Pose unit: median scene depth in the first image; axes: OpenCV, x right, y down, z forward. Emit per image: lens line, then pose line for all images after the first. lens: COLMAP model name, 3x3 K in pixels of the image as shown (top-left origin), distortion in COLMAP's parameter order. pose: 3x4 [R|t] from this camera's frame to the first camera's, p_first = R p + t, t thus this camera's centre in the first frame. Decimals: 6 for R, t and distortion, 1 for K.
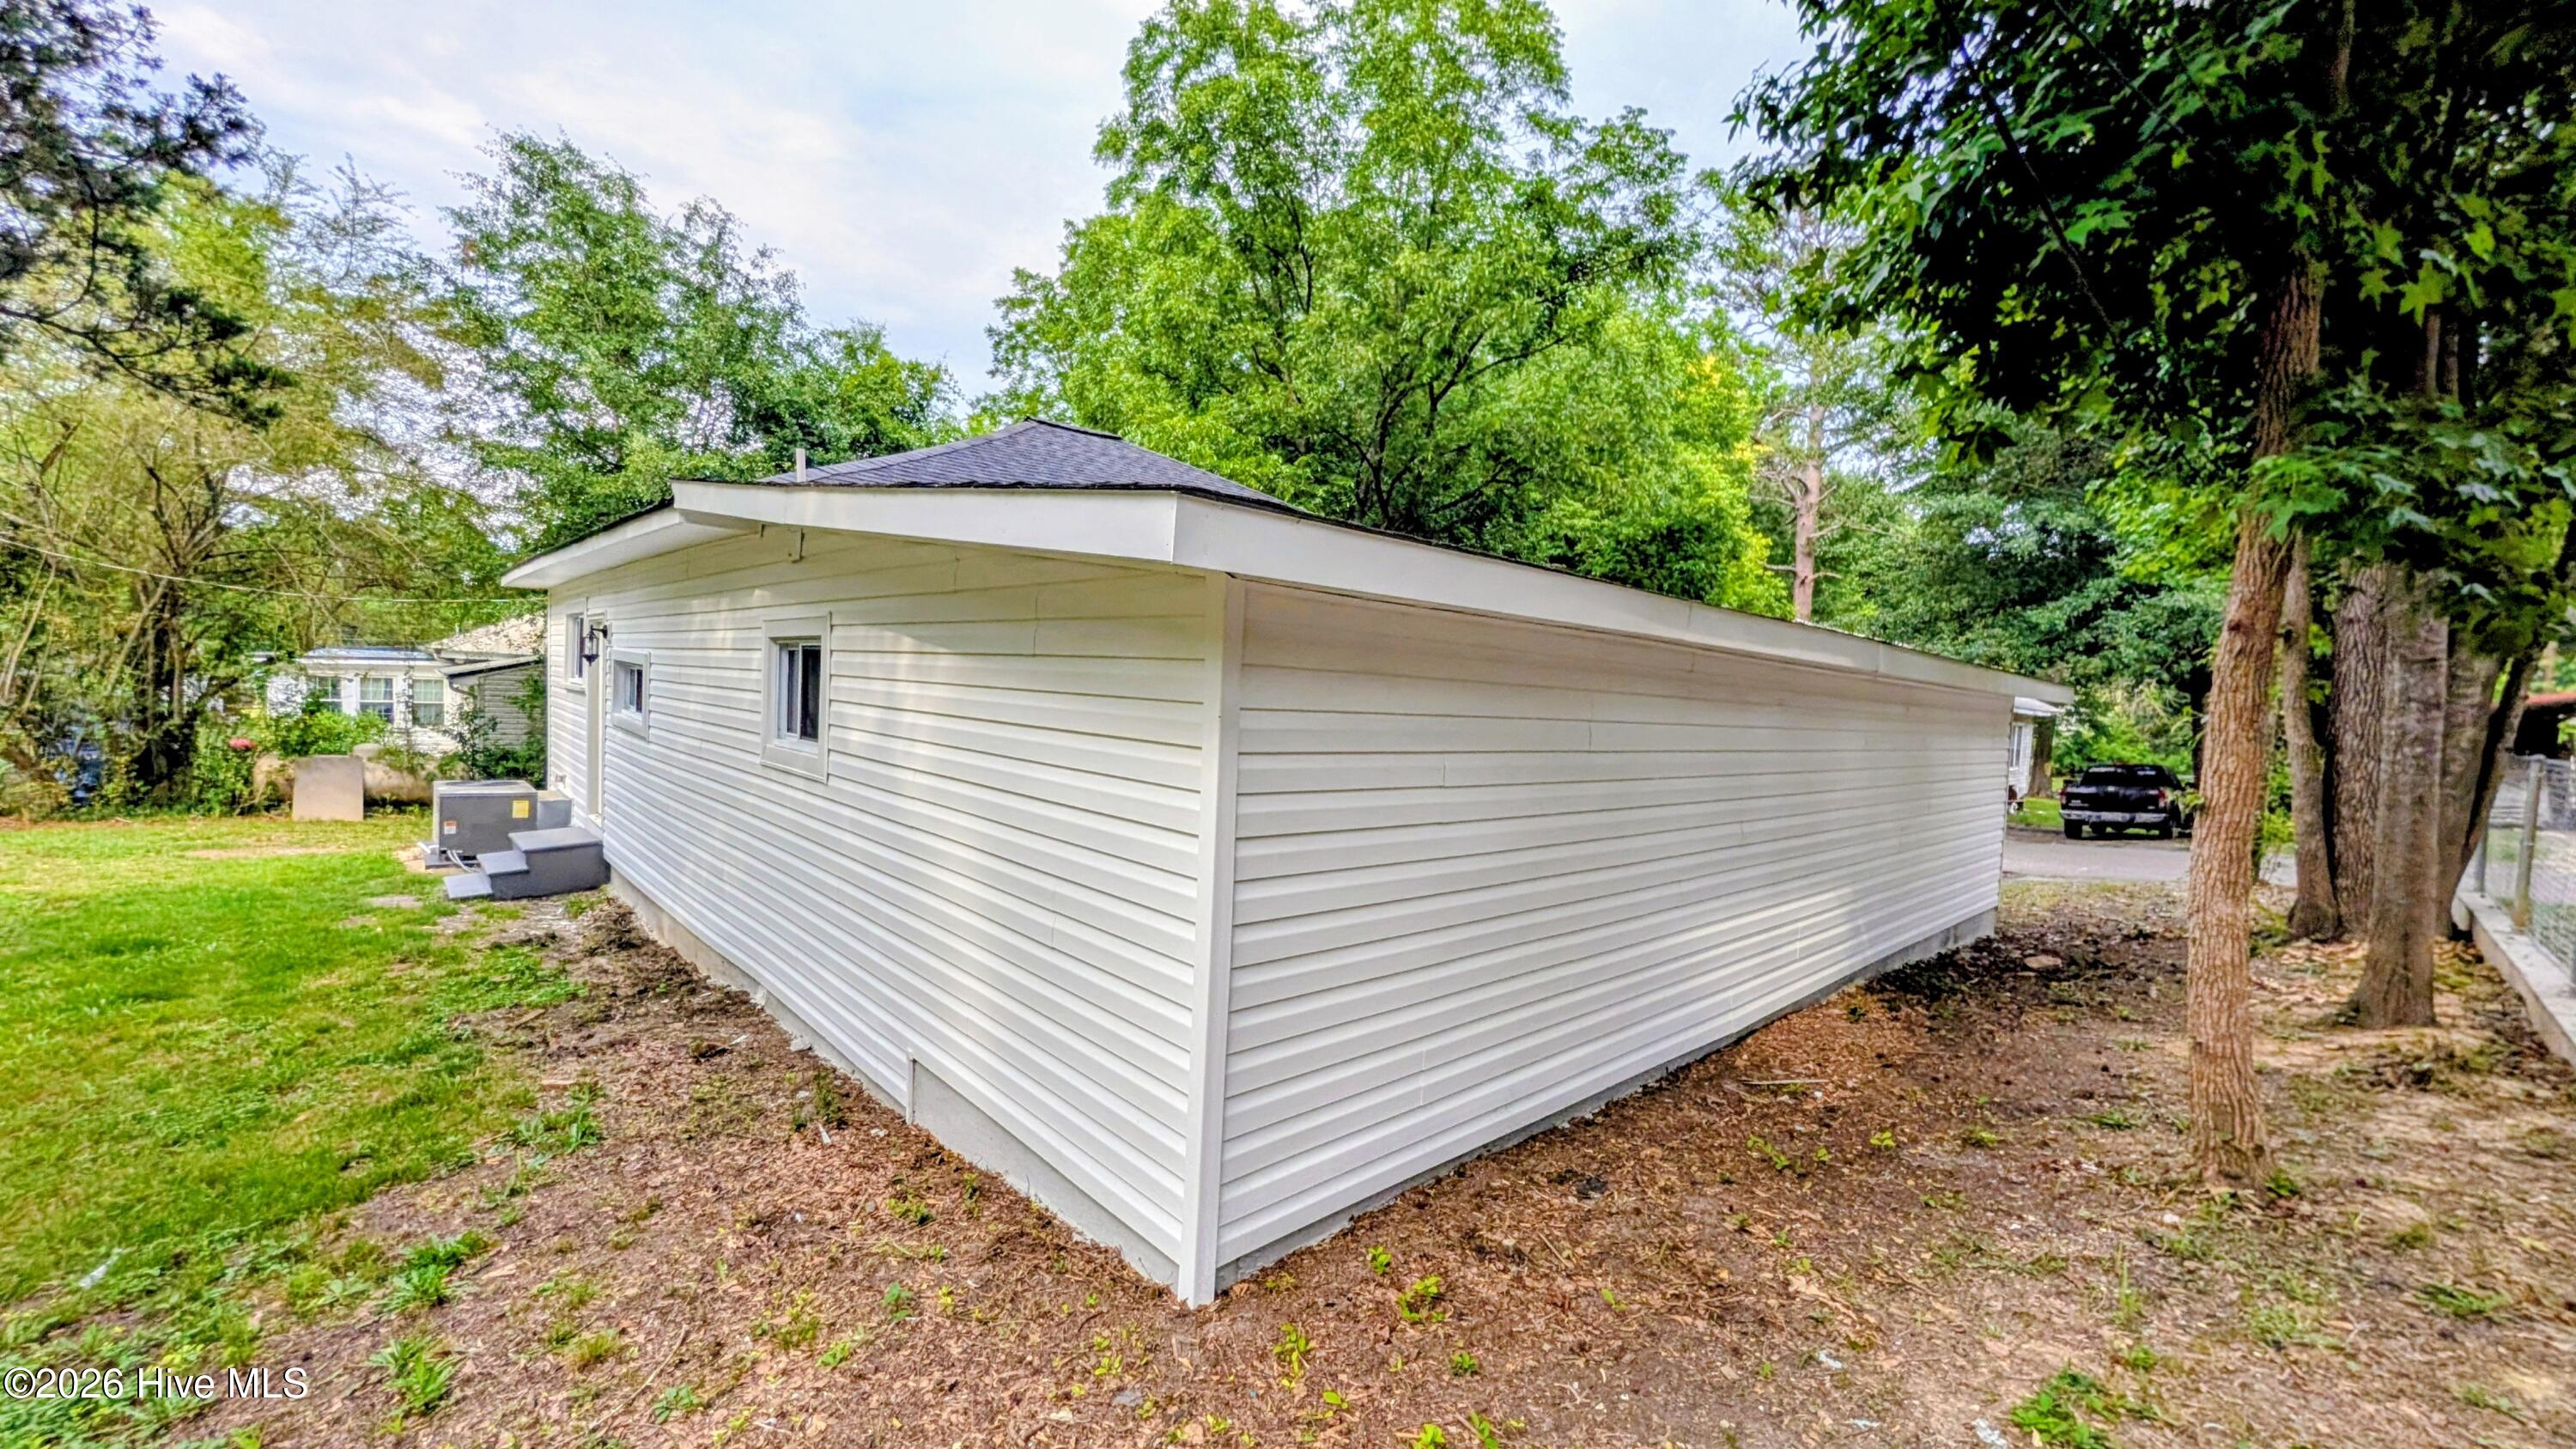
lens RADIAL K [[987.4, 0, 1288.0], [0, 987.4, 724.5], [0, 0, 1]] dist [-0.000038, 0.000386]
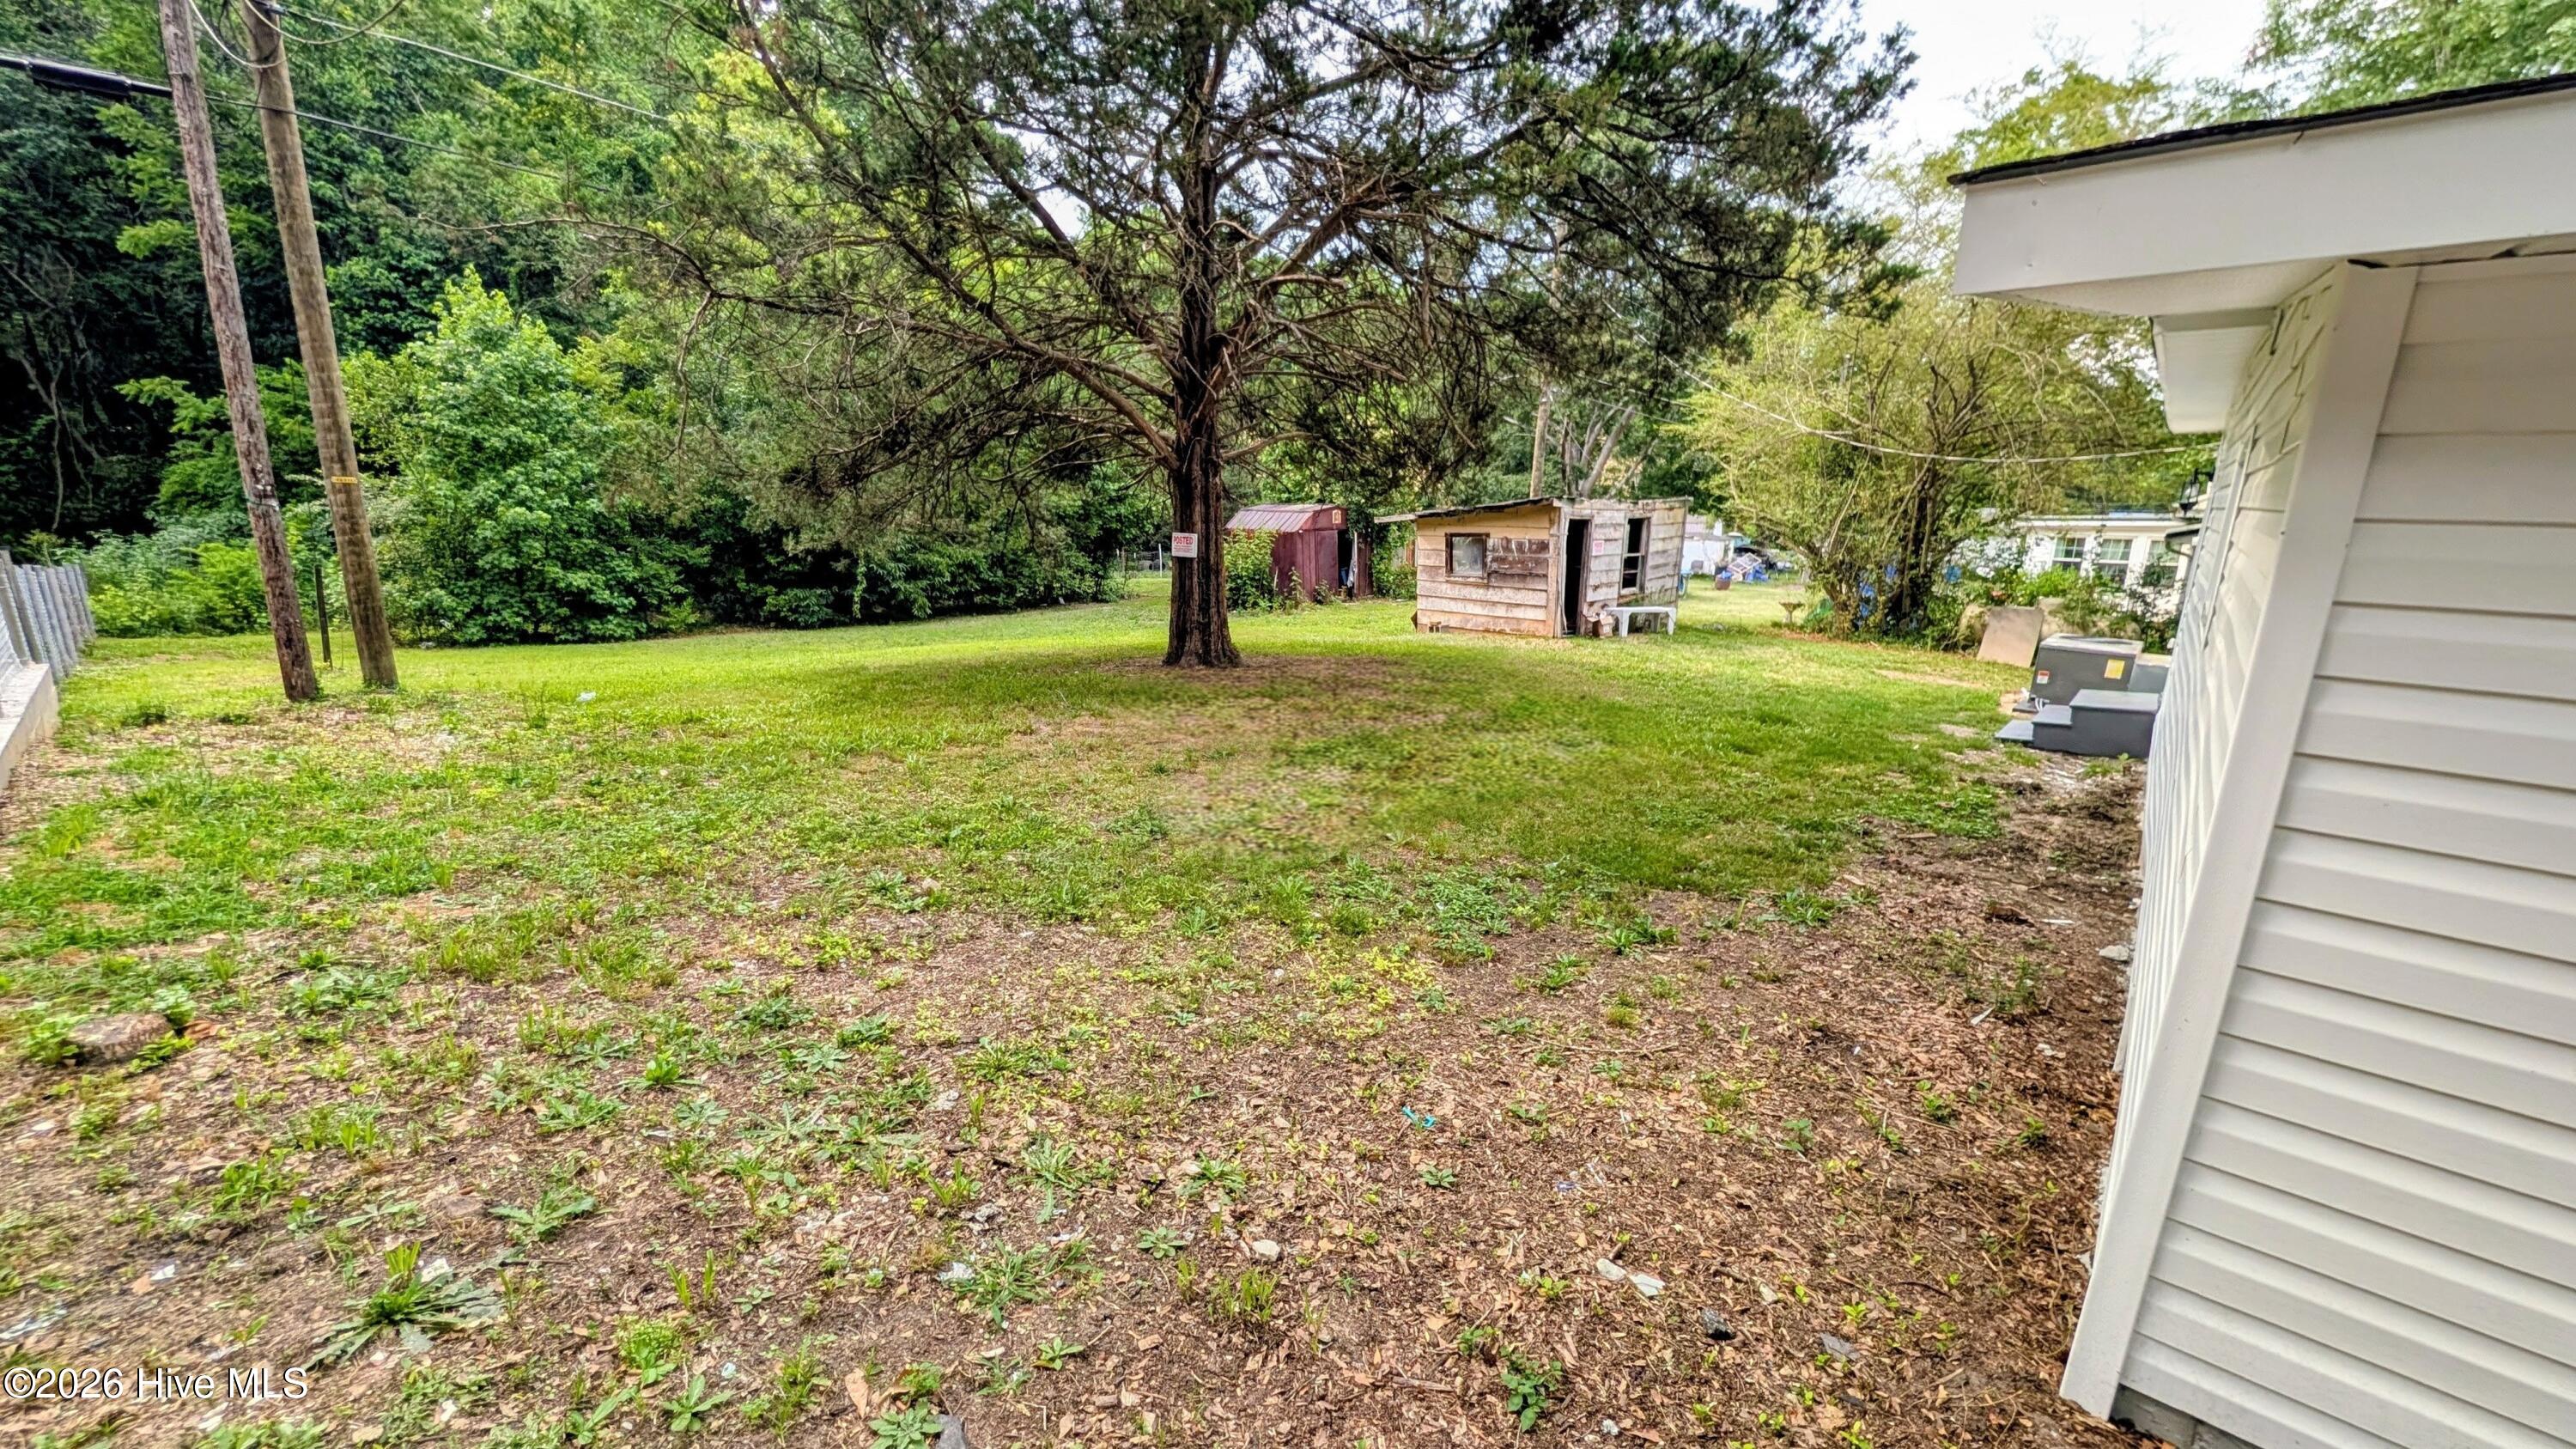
lens RADIAL K [[987.4, 0, 1288.0], [0, 987.4, 724.5], [0, 0, 1]] dist [-0.000038, 0.000386]
pose [[0.099704, 0.183280, -0.977991, 0.235807], [-0.051148, 0.982534, 0.178917, 0.014512], [0.993702, 0.032183, 0.107337, 0.195041]]
